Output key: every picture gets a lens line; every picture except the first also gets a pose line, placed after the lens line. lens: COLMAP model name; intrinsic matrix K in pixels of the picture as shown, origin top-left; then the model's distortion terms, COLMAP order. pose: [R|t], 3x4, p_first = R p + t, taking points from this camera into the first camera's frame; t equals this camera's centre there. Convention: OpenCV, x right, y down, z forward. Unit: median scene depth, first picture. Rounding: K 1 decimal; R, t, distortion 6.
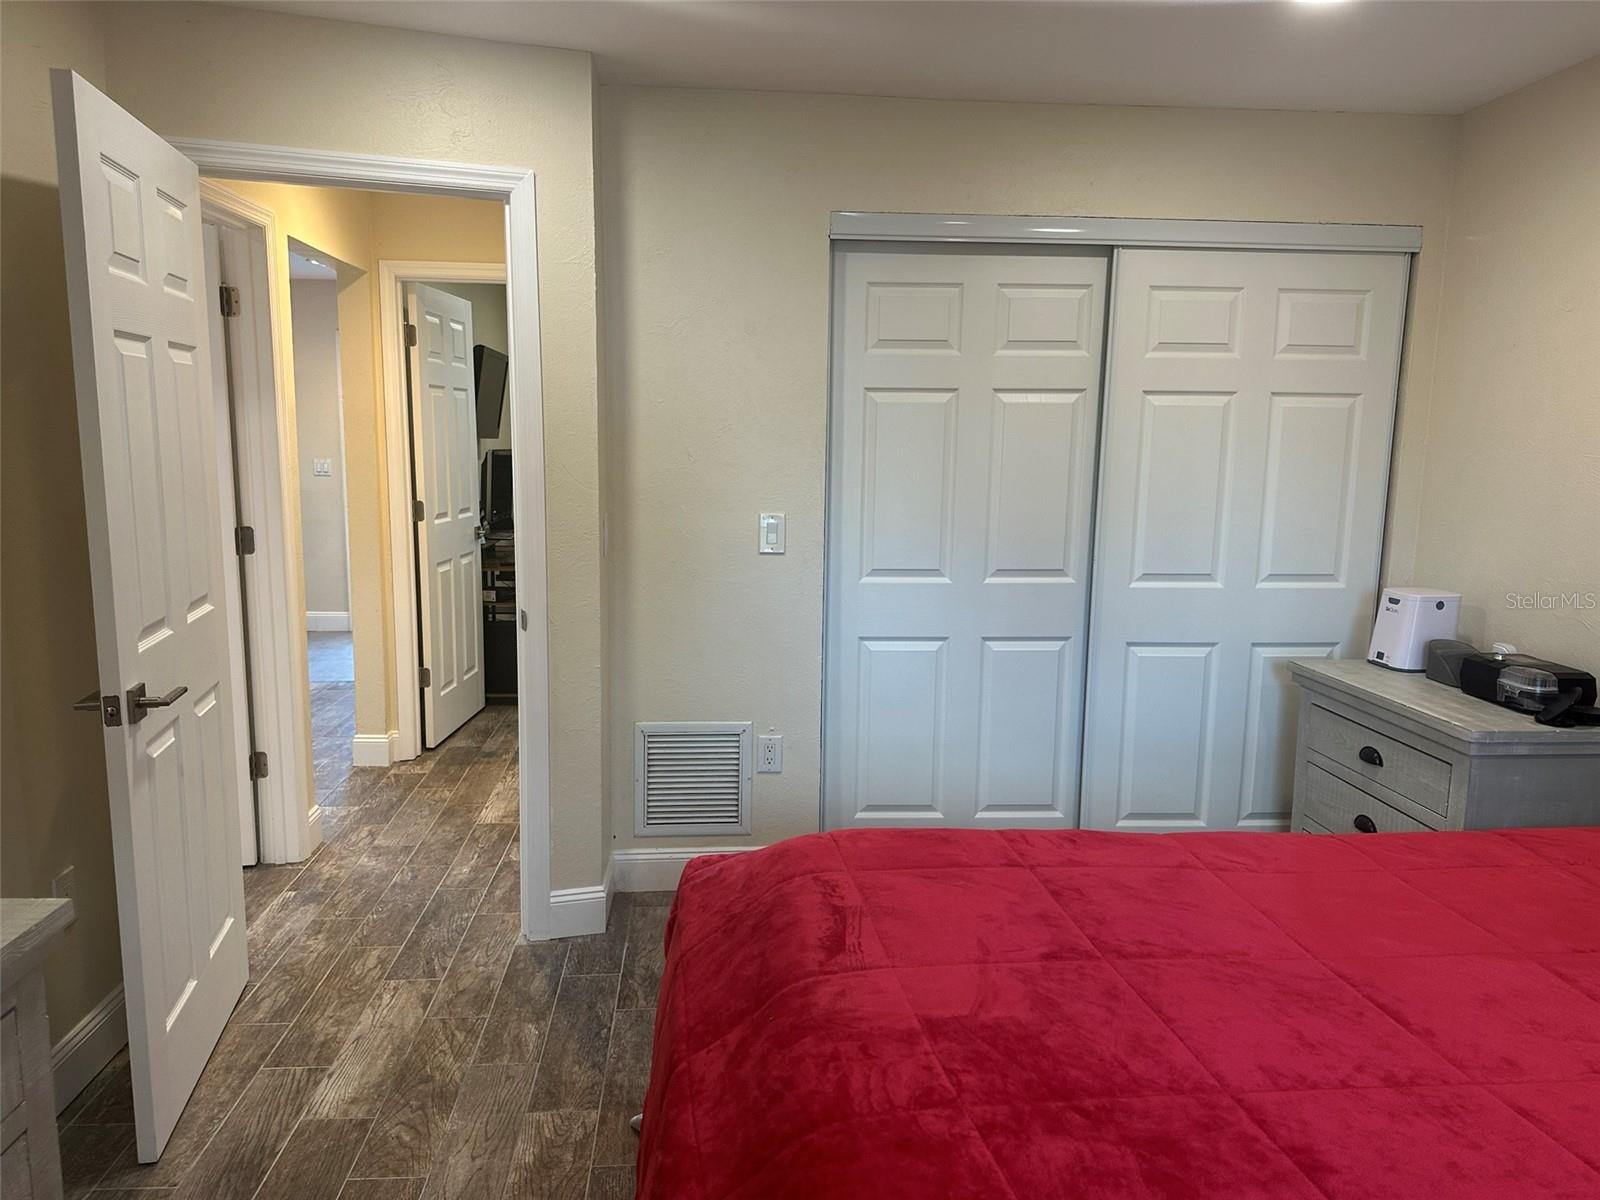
lens RADIAL K [[1124.9, 0, 810.4], [0, 1124.9, 589.3], [0, 0, 1]] dist [0.059128, -0.067327]
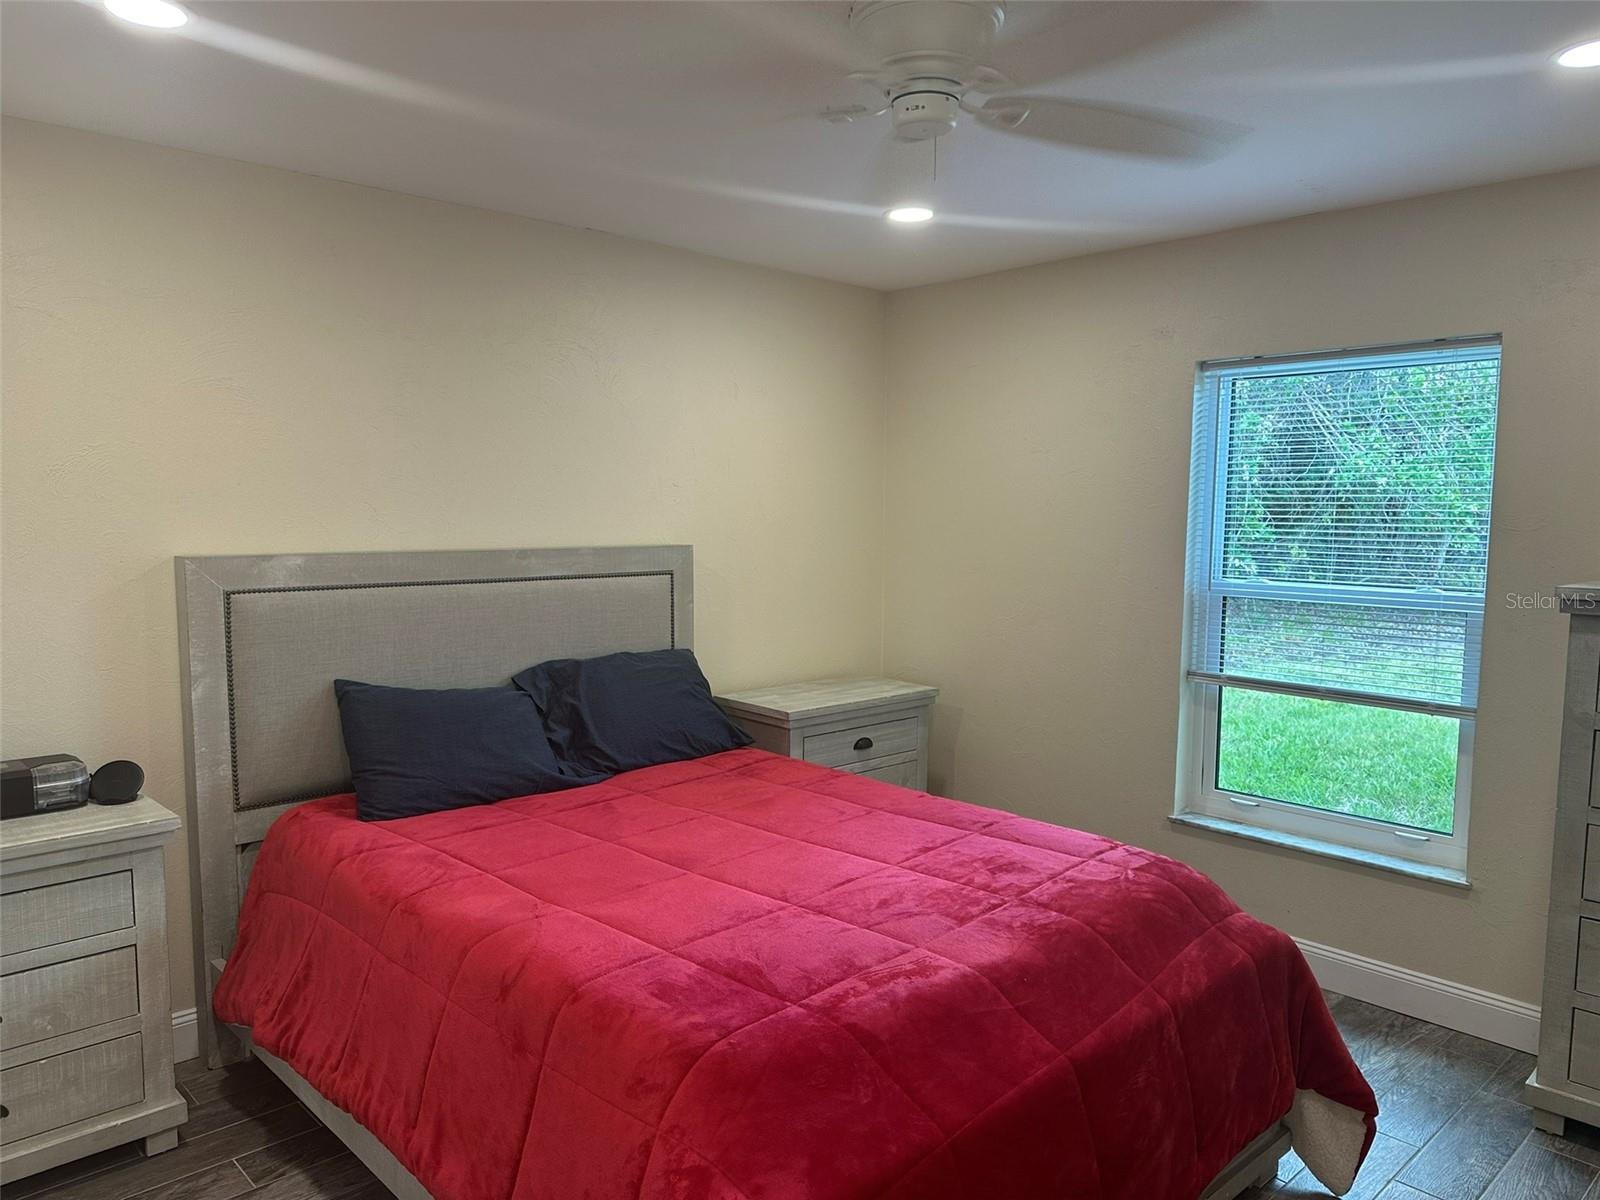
lens RADIAL K [[1124.9, 0, 798.8], [0, 1124.9, 604.0], [0, 0, 1]] dist [0.059128, -0.067327]
pose [[-0.628918, -0.081650, 0.773172, -0.483647], [0.092467, 0.979556, 0.178660, -0.174728], [-0.771953, 0.183856, -0.608511, 1.097280]]
